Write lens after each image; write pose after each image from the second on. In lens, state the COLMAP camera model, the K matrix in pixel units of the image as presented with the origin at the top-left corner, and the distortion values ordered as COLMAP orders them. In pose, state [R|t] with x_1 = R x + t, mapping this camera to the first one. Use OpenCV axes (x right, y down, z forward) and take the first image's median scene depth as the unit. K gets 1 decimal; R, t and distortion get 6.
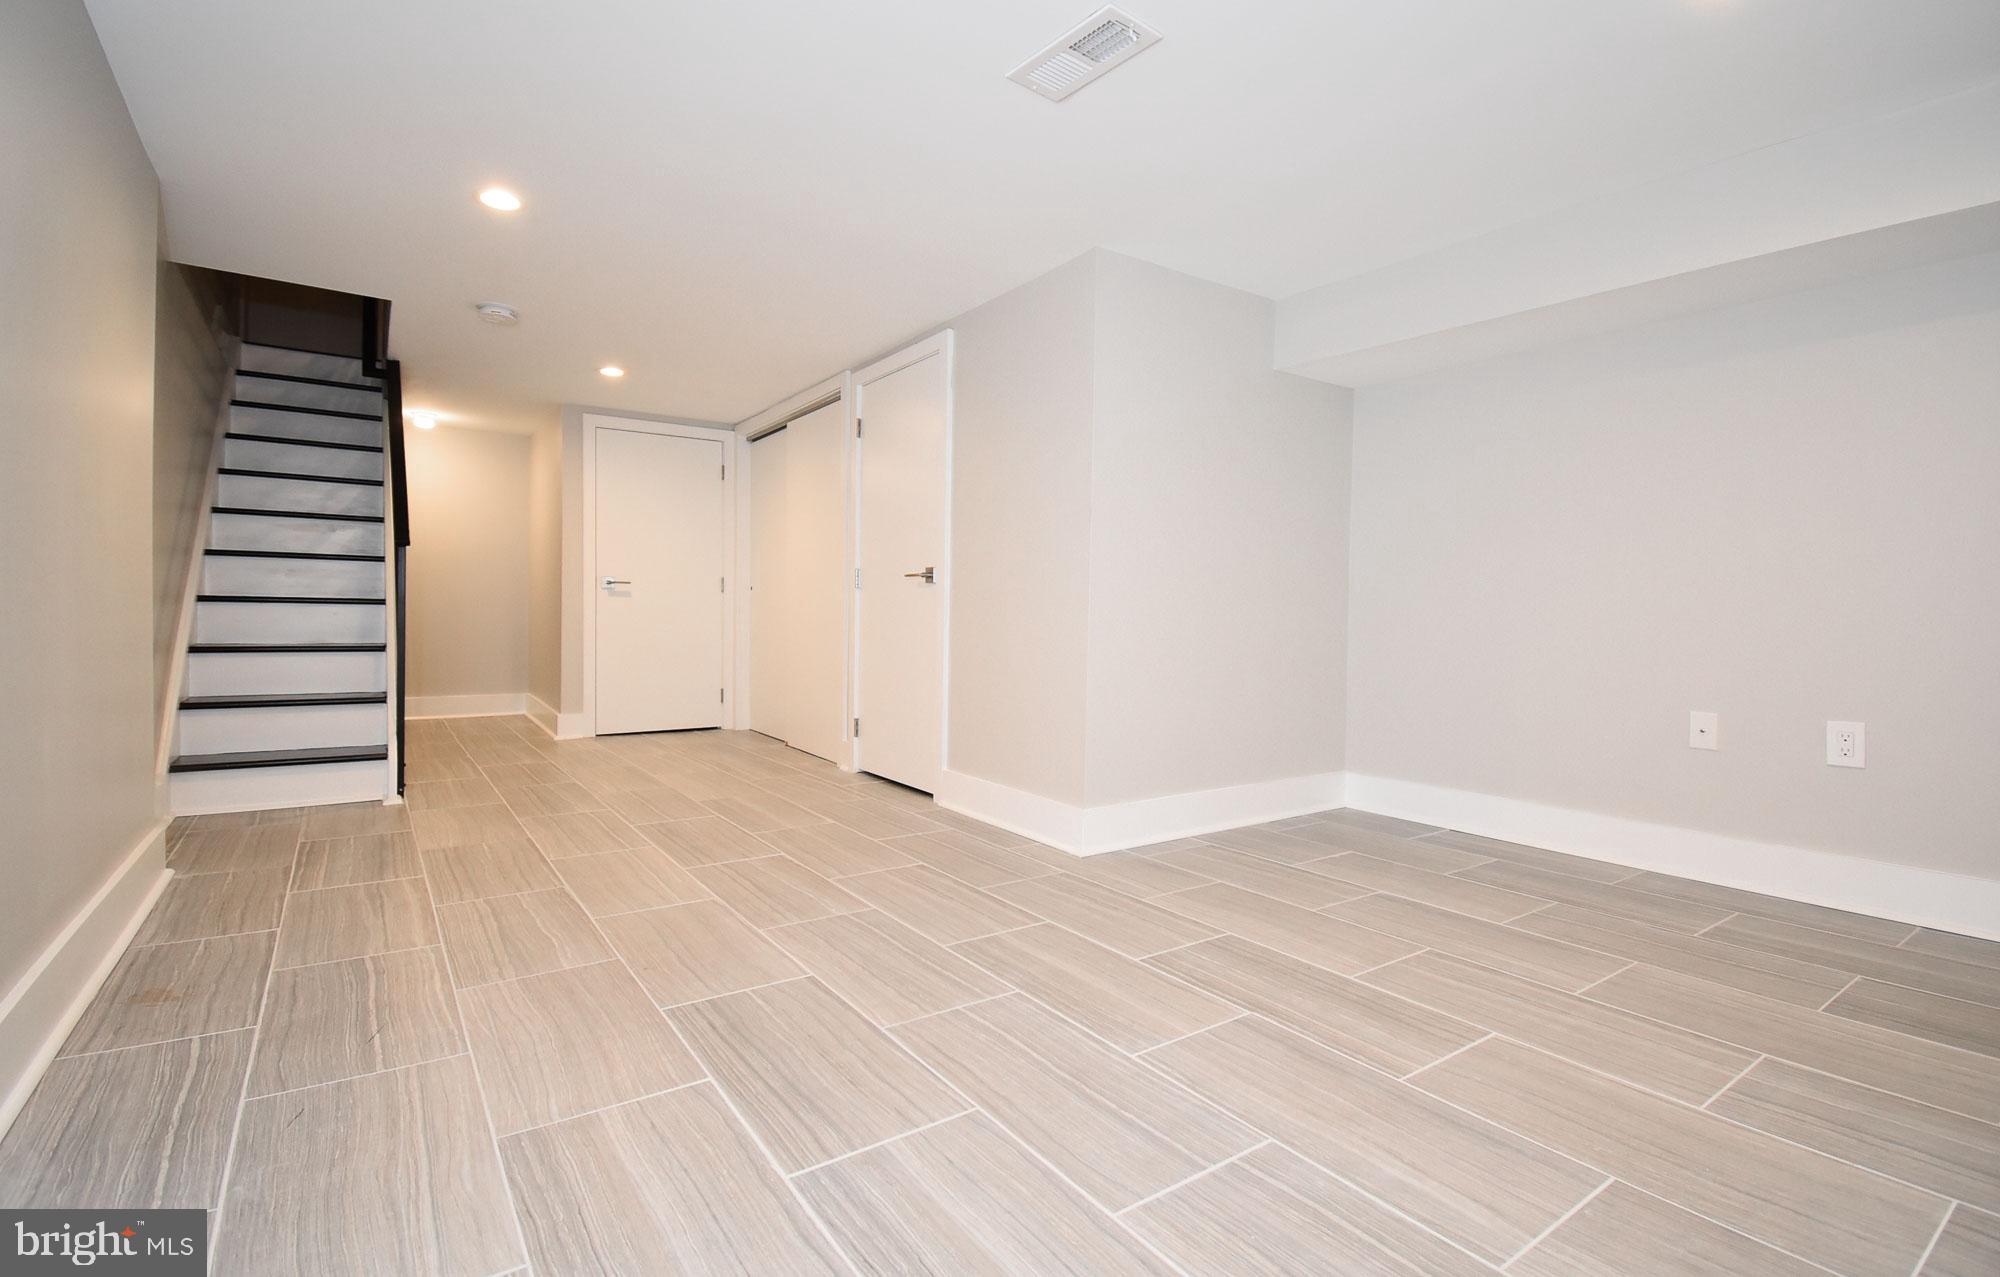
lens RADIAL K [[940.4, 0, 981.7], [0, 940.4, 632.6], [0, 0, 1]] dist [-0.016247, -0.001938]
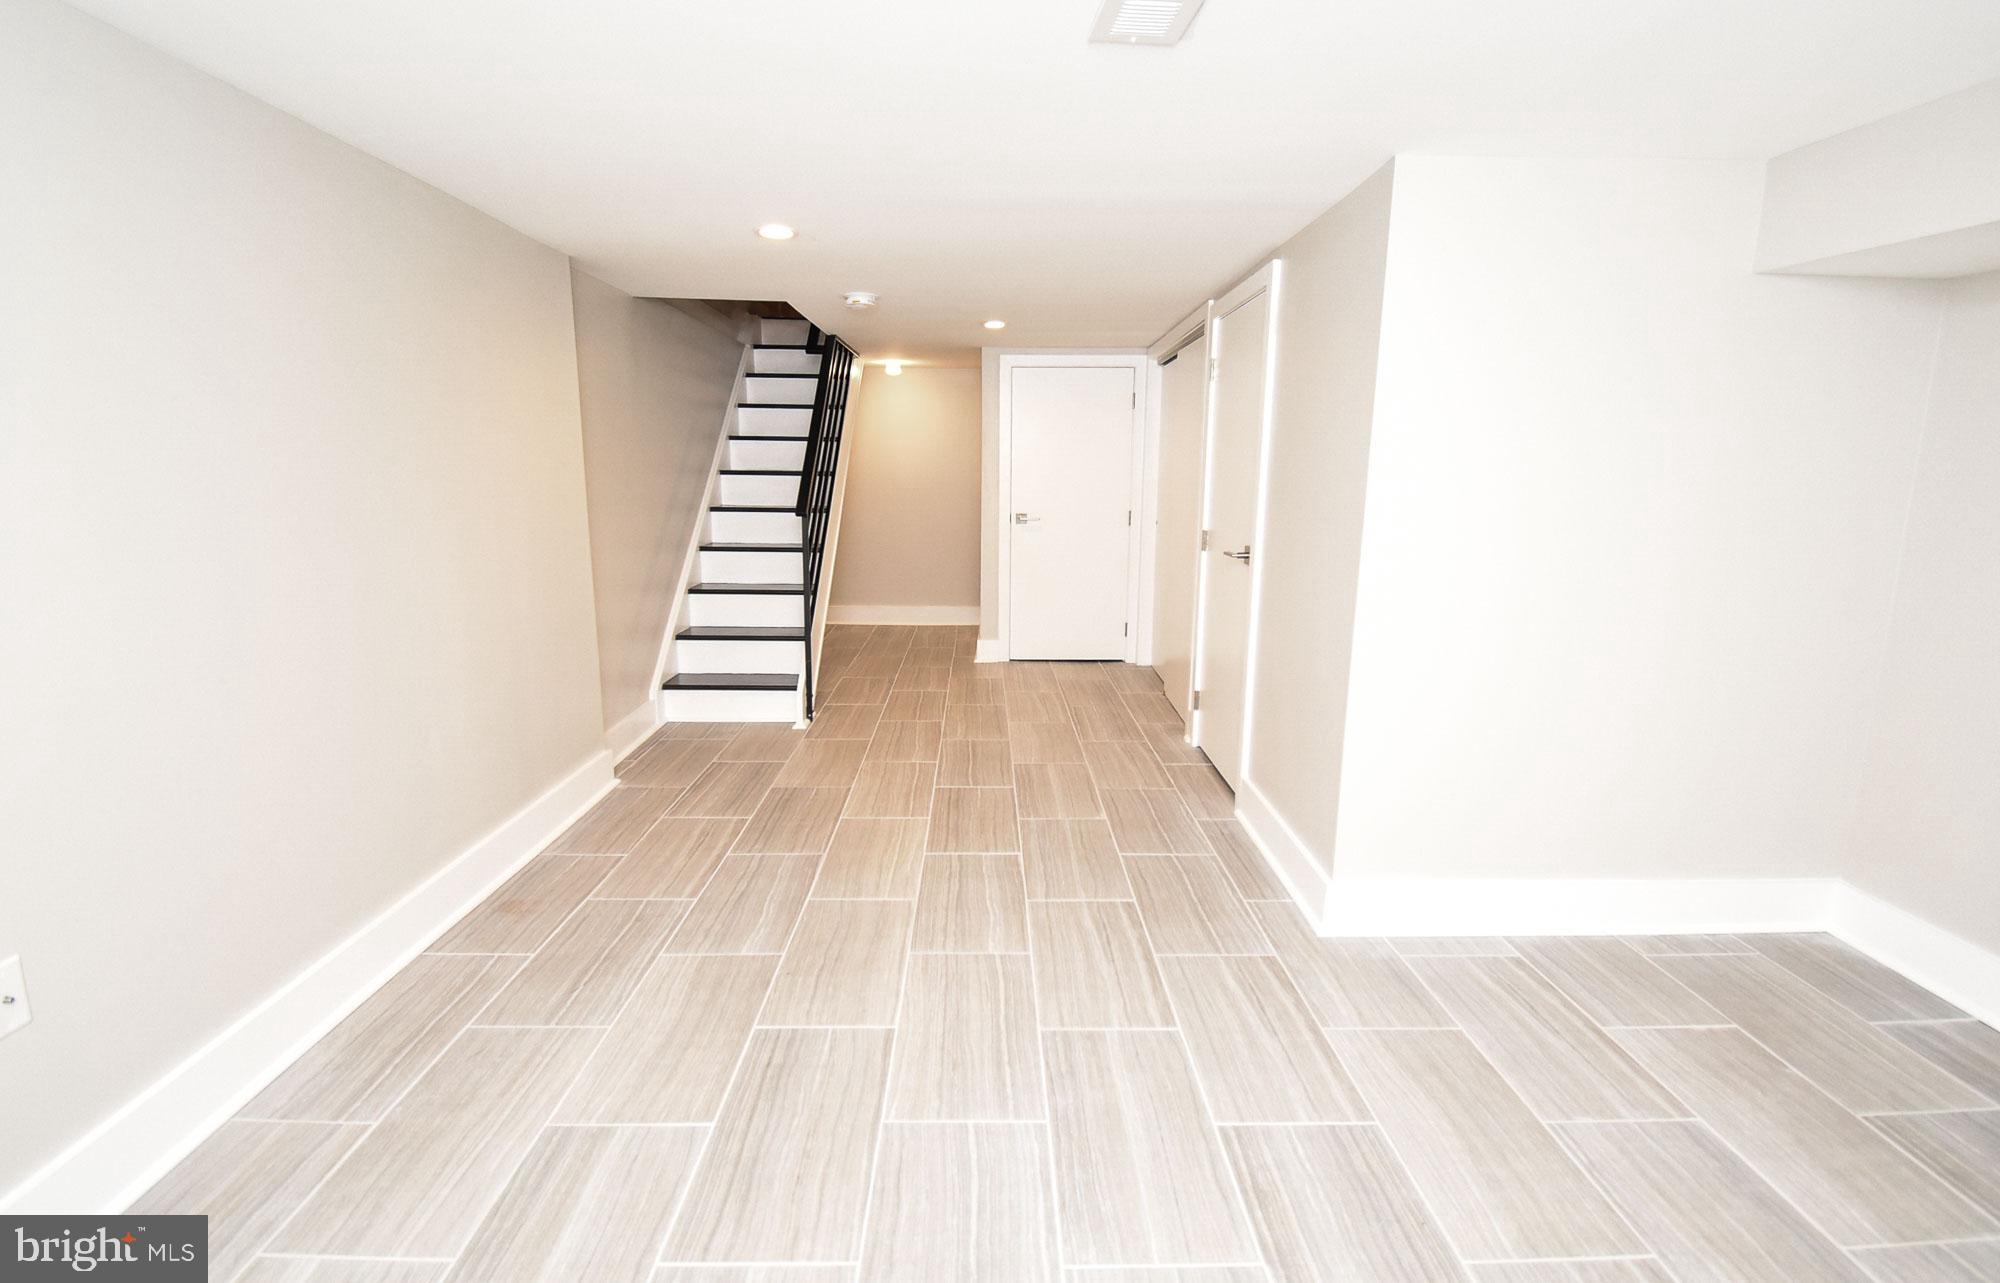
lens RADIAL K [[940.4, 0, 980.5], [0, 940.4, 643.2], [0, 0, 1]] dist [-0.016247, -0.001938]
pose [[0.819858, 0.095989, -0.564464, 0.258319], [0.000635, 0.985694, 0.168542, -0.136384], [0.572567, -0.138539, 0.808068, 0.151258]]
